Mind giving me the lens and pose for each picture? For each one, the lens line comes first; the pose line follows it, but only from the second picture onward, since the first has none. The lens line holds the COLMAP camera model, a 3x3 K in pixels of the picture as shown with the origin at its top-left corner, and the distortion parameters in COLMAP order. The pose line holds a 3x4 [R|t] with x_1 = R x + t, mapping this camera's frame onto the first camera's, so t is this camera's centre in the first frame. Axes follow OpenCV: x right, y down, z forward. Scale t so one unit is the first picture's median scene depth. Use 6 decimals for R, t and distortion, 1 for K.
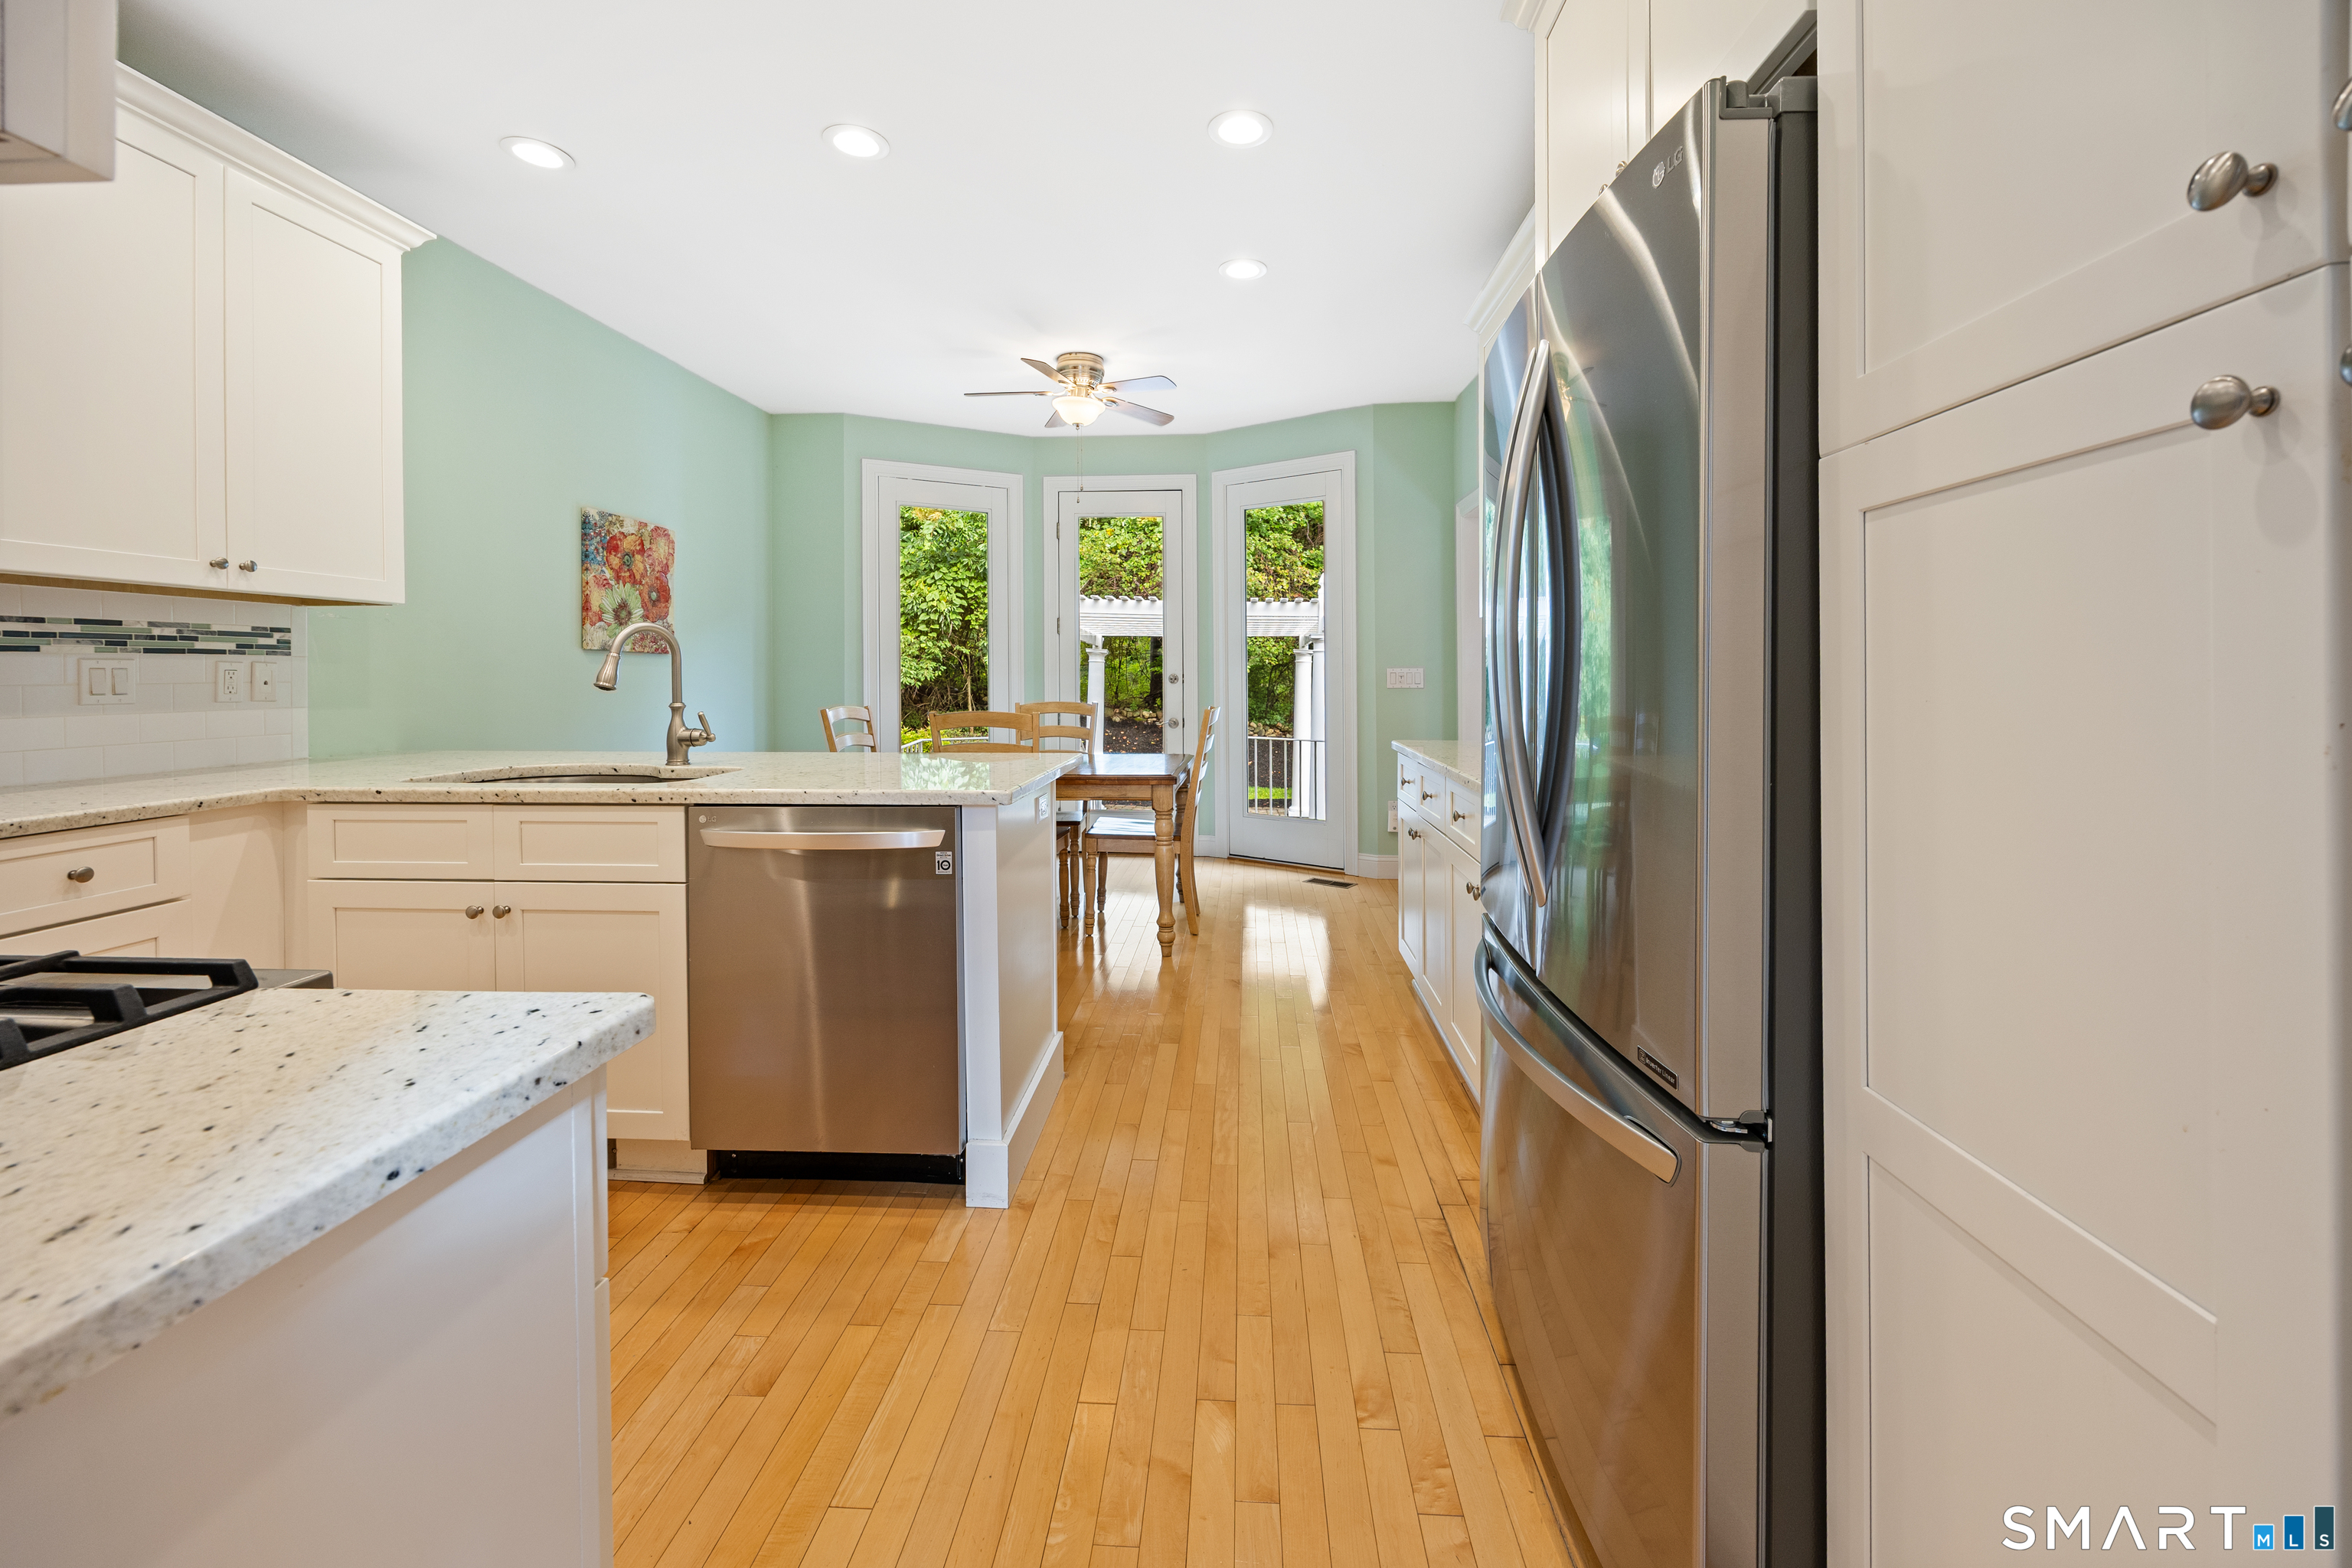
lens RADIAL K [[974.2, 0, 1173.9], [0, 974.2, 691.0], [0, 0, 1]] dist [0.000900, 0.000100]
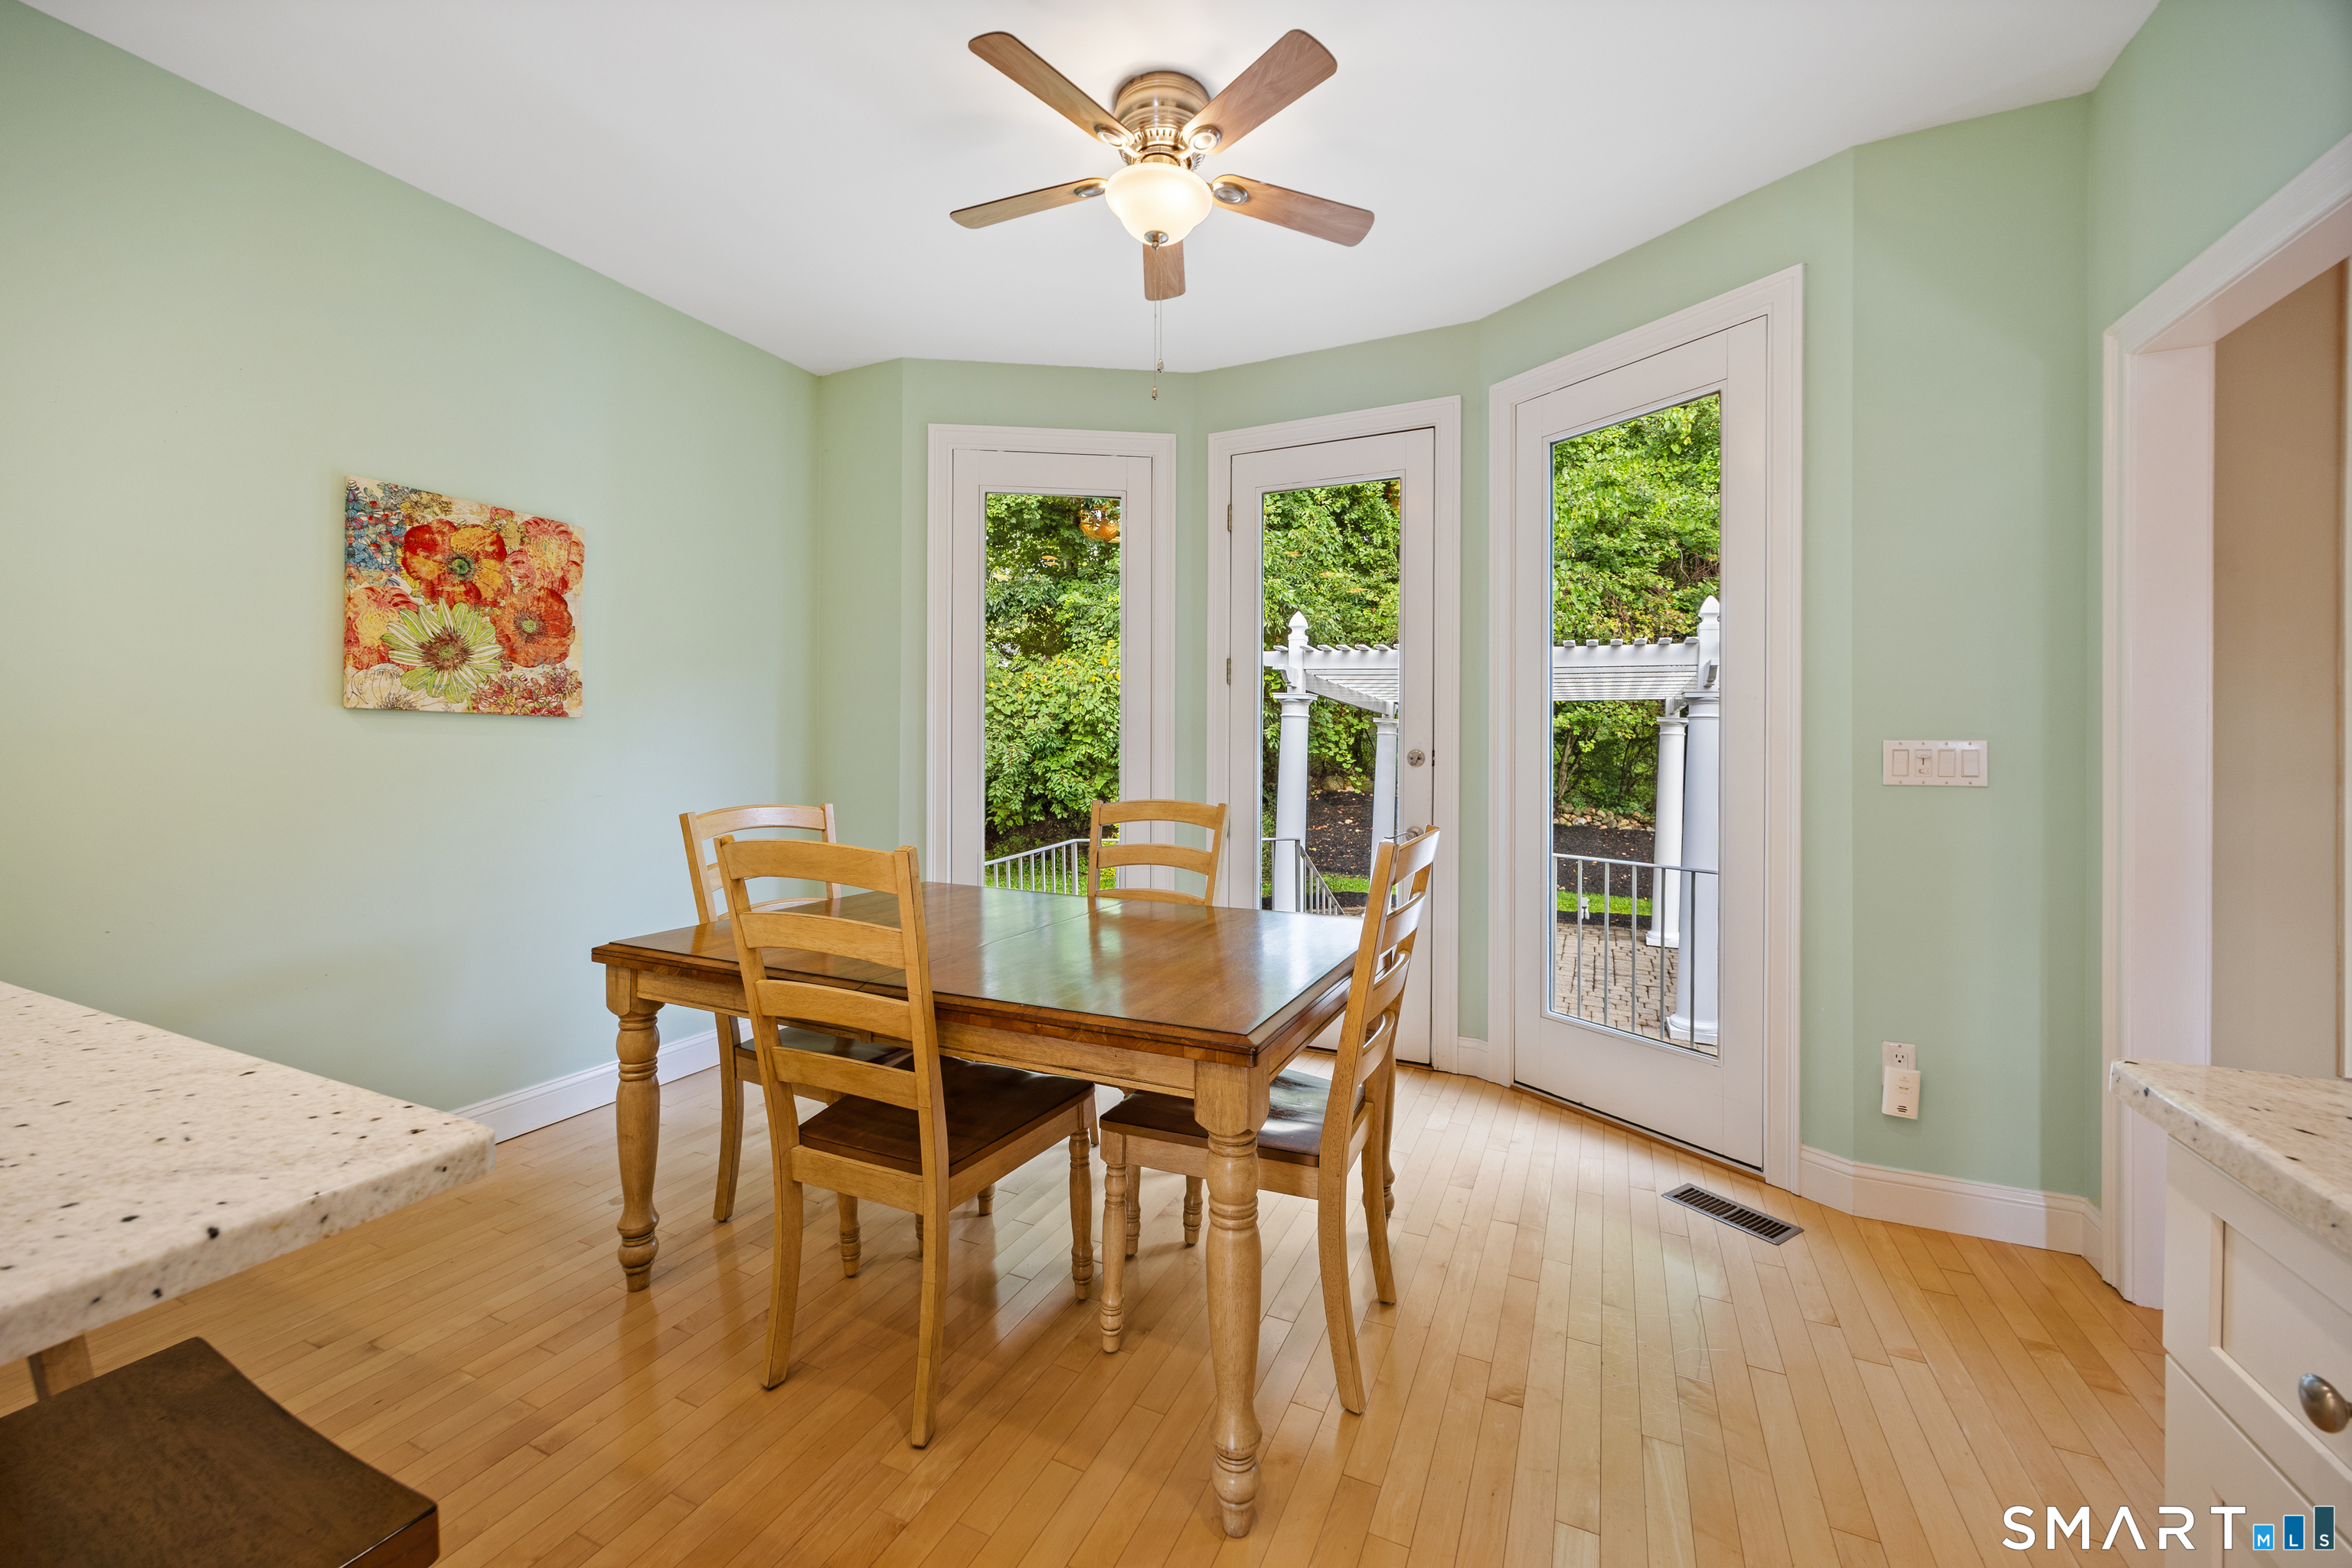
lens RADIAL K [[935.9, 0, 1175.6], [0, 935.9, 768.5], [0, 0, 1]] dist [-0.003709, -0.000237]
pose [[0.937372, 0.011050, -0.348154, 0.074709], [-0.009715, 0.999937, 0.005580, -0.011798], [0.348194, -0.001848, 0.937421, 0.561766]]
